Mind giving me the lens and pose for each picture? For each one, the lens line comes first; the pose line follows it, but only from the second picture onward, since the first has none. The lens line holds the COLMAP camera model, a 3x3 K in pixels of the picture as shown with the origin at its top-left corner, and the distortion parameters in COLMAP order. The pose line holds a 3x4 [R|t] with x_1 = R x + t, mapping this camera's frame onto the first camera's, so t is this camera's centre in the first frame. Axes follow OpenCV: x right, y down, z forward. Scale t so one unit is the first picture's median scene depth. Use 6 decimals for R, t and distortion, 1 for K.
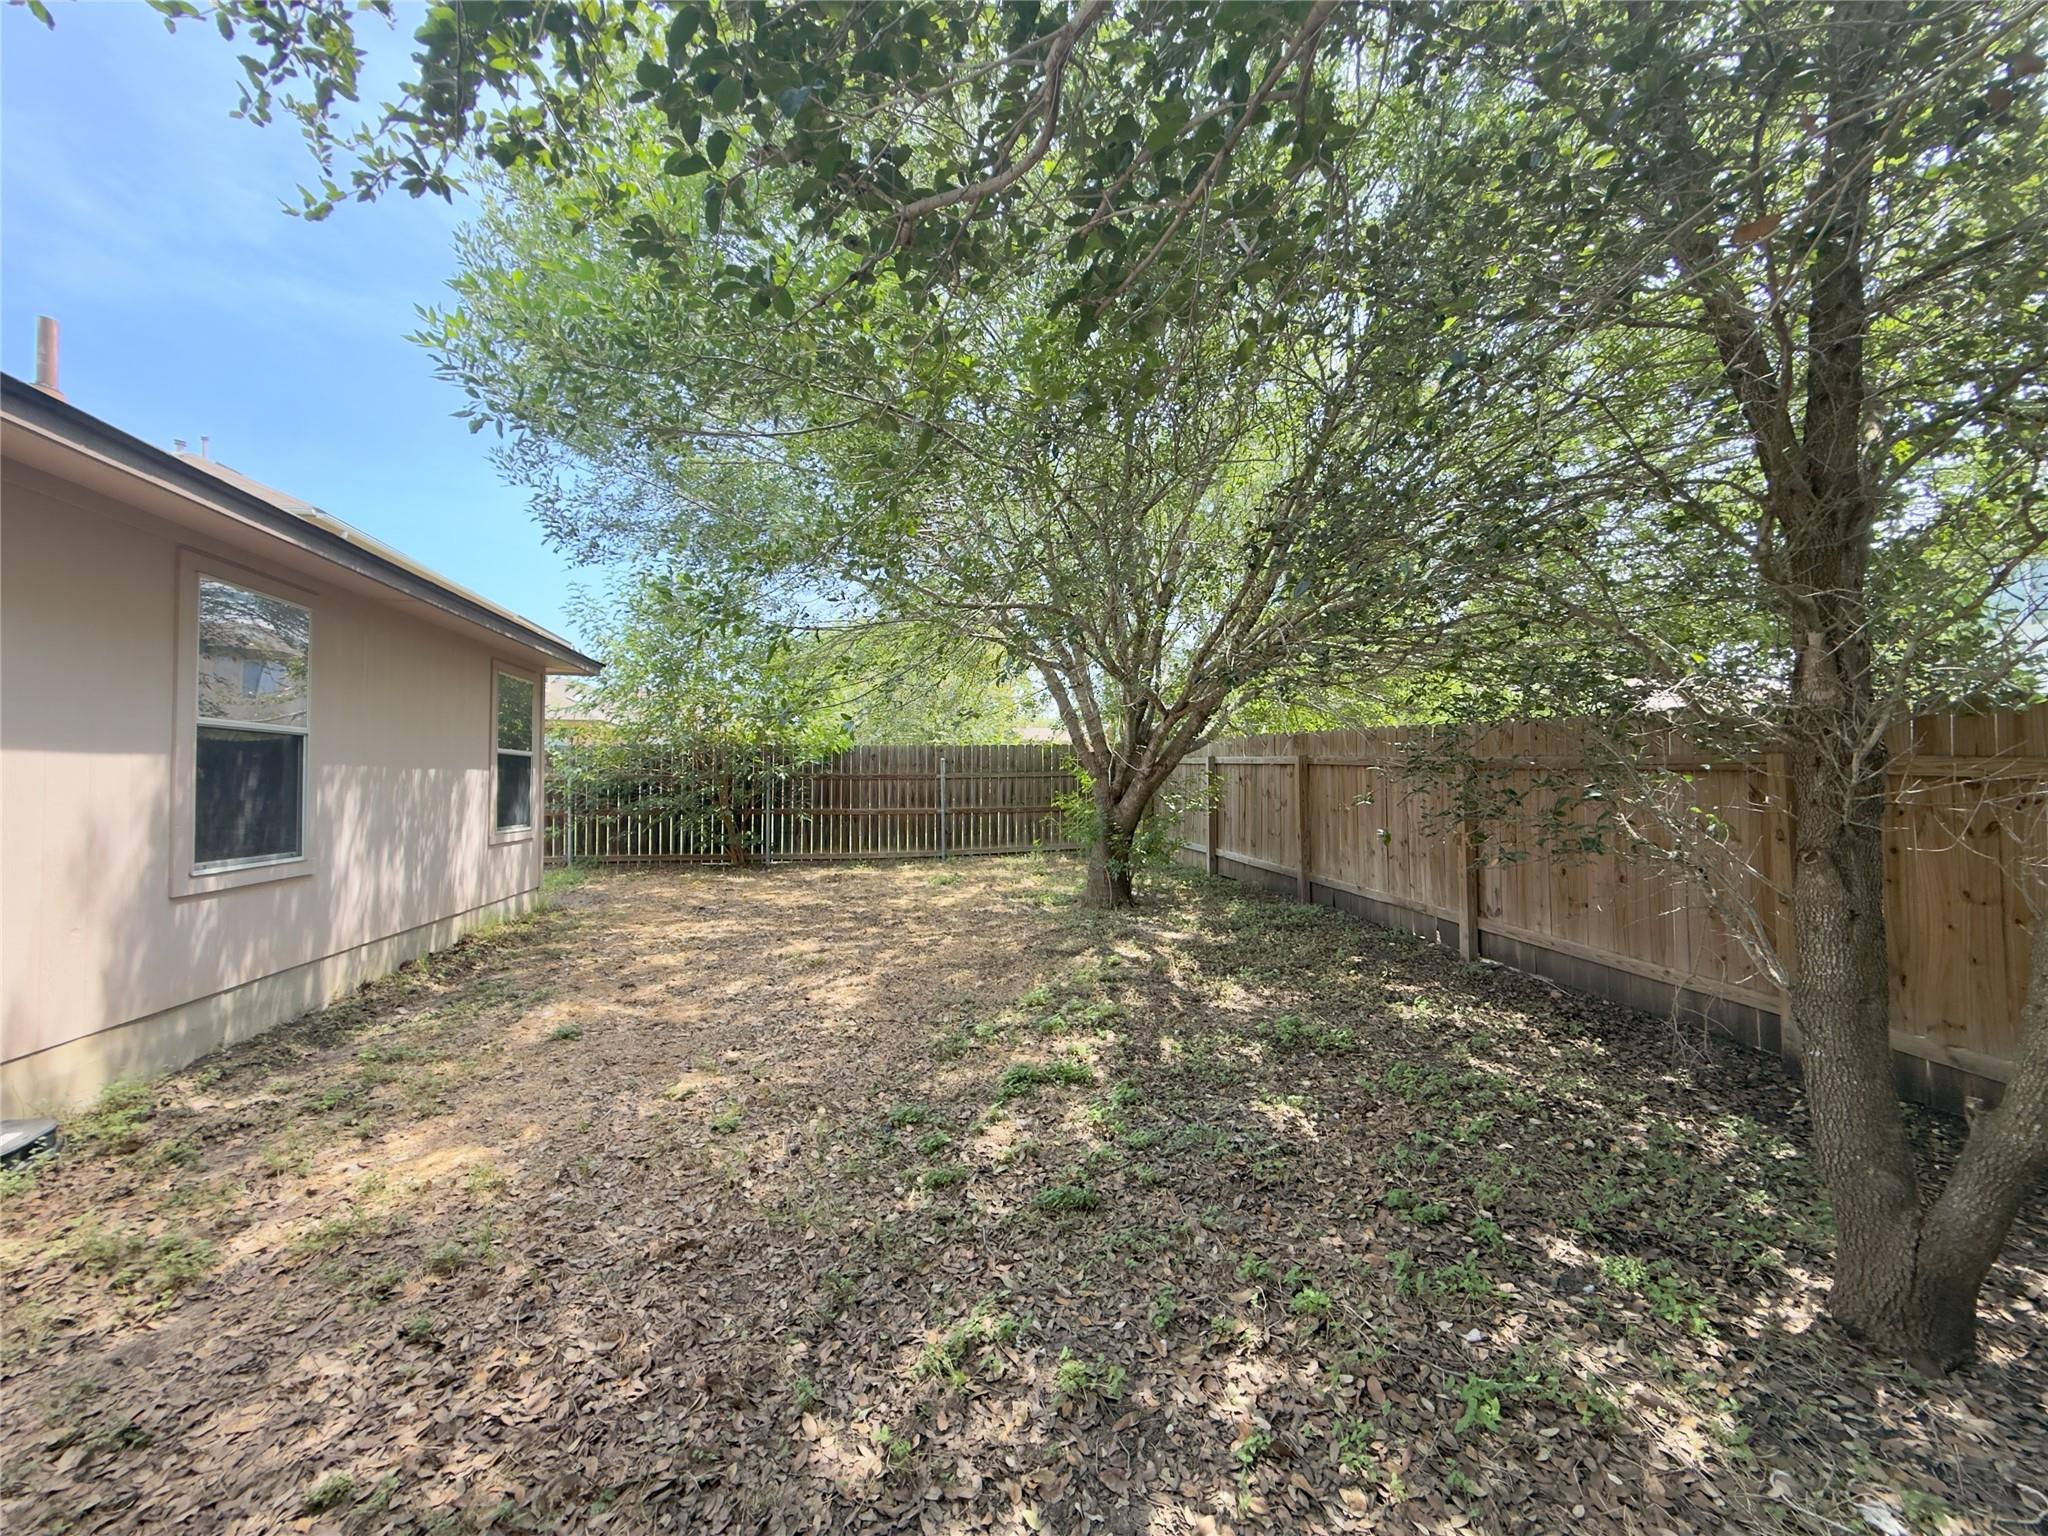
lens RADIAL K [[813.1, 0, 1023.4], [0, 813.1, 763.7], [0, 0, 1]] dist [0.000969, 0.000152]
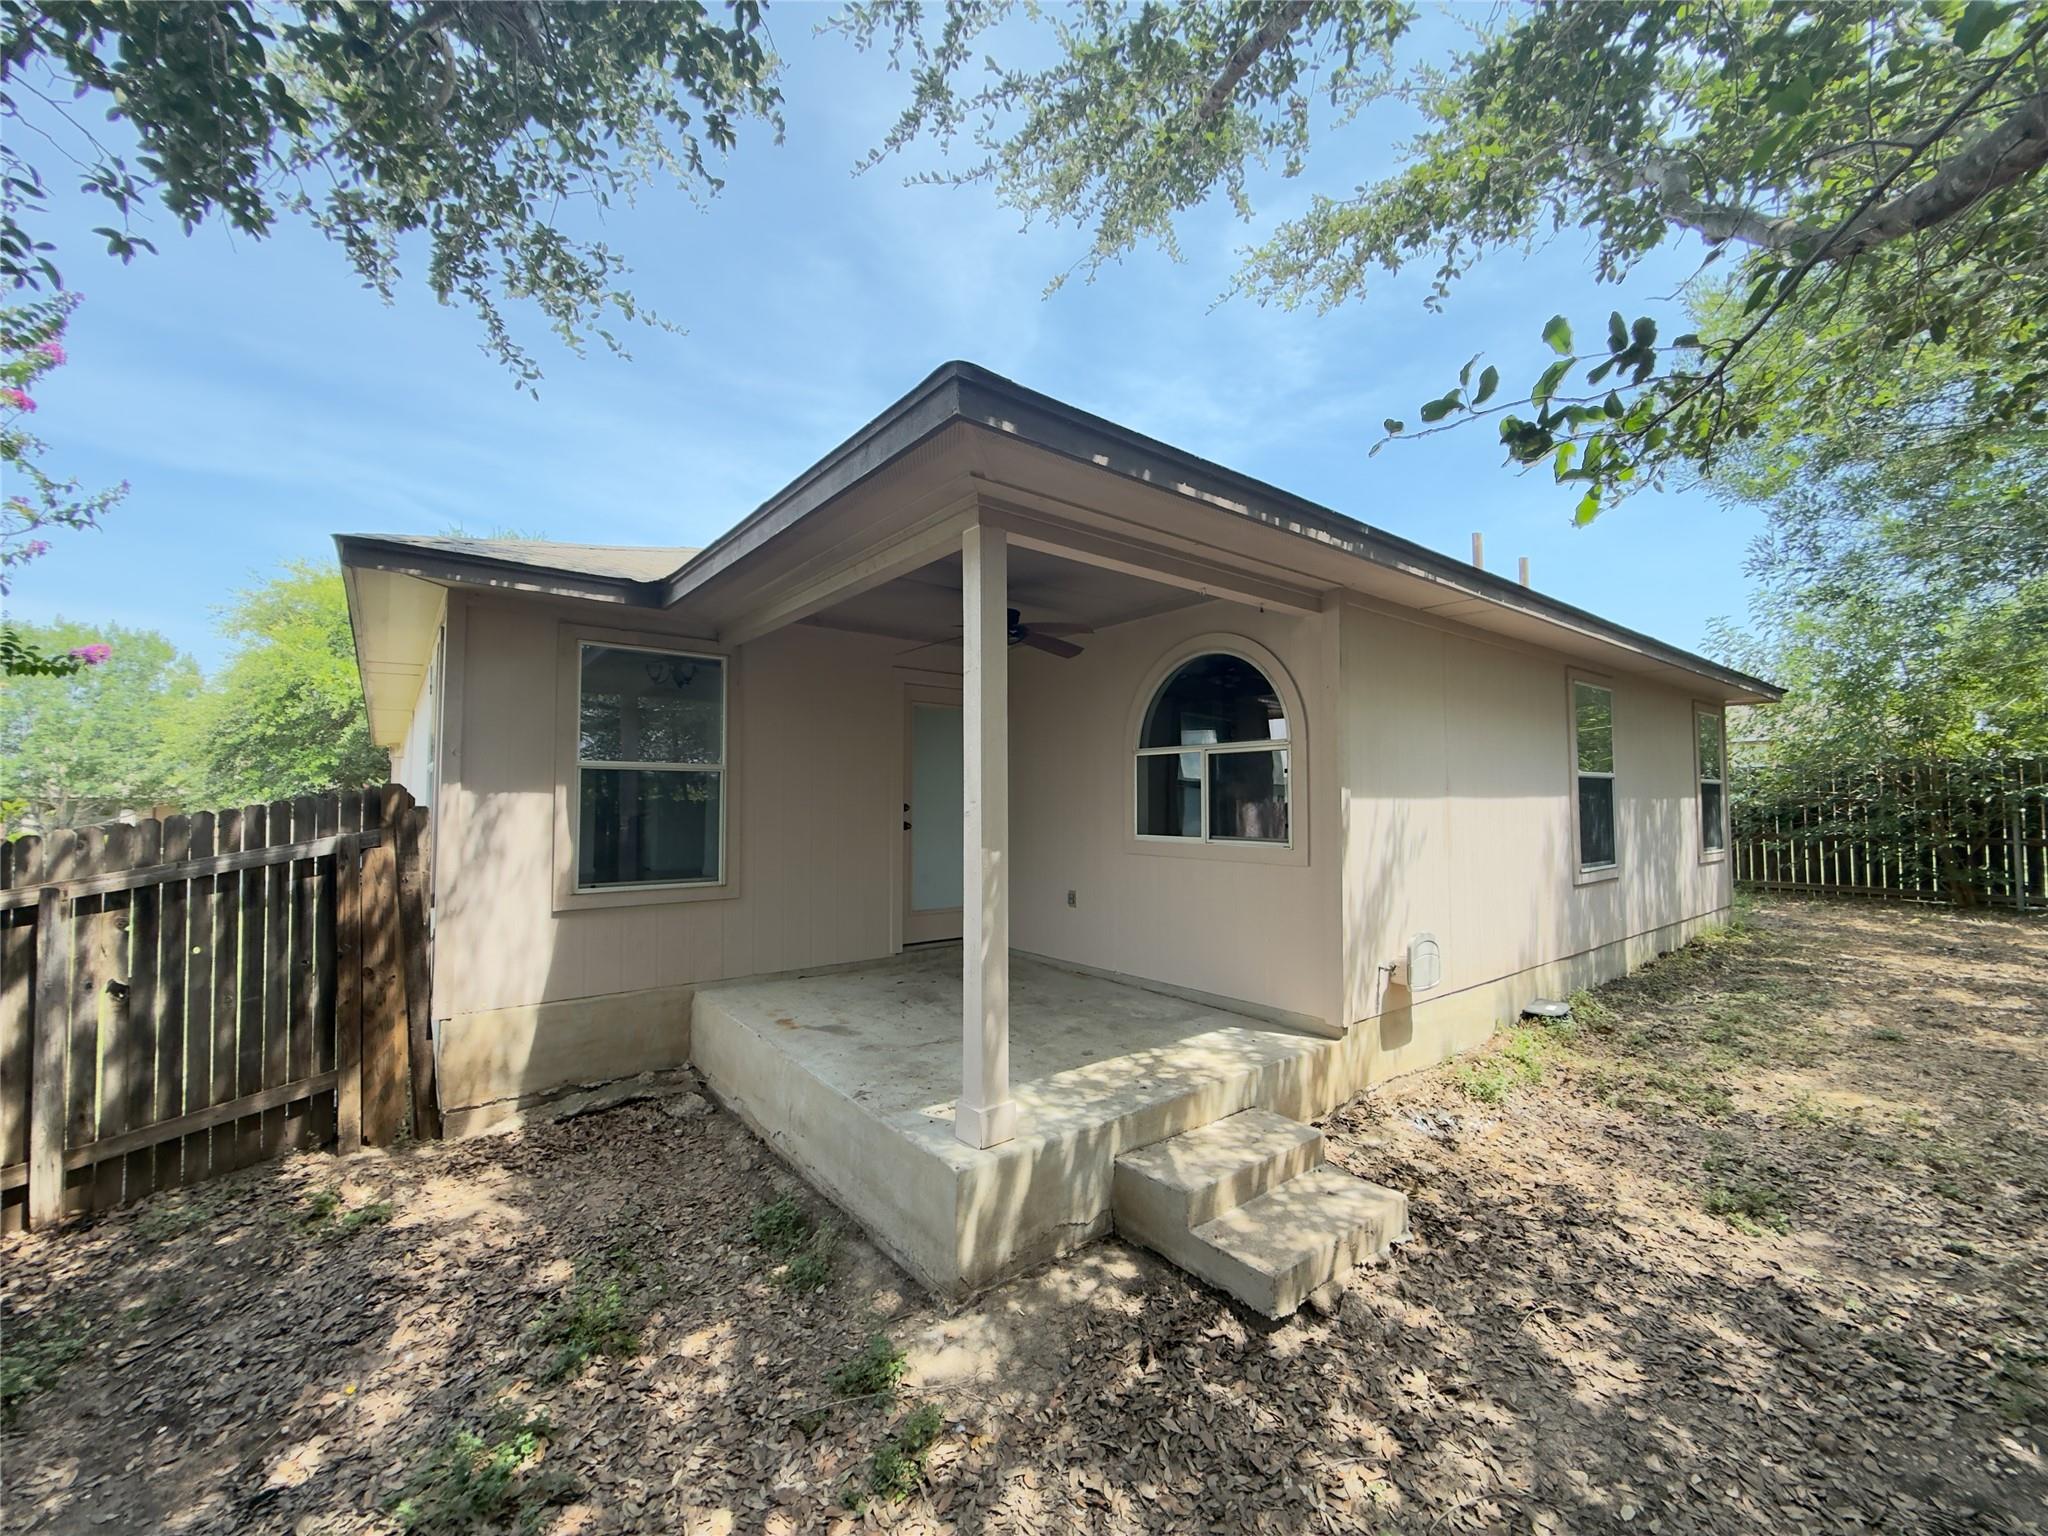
lens RADIAL K [[813.1, 0, 1027.7], [0, 813.1, 781.6], [0, 0, 1]] dist [0.000969, 0.000152]
pose [[0.435860, -0.033040, -0.899408, -0.038382], [0.030582, 0.999293, -0.021889, -0.018781], [0.899495, -0.017965, 0.436563, -0.347107]]
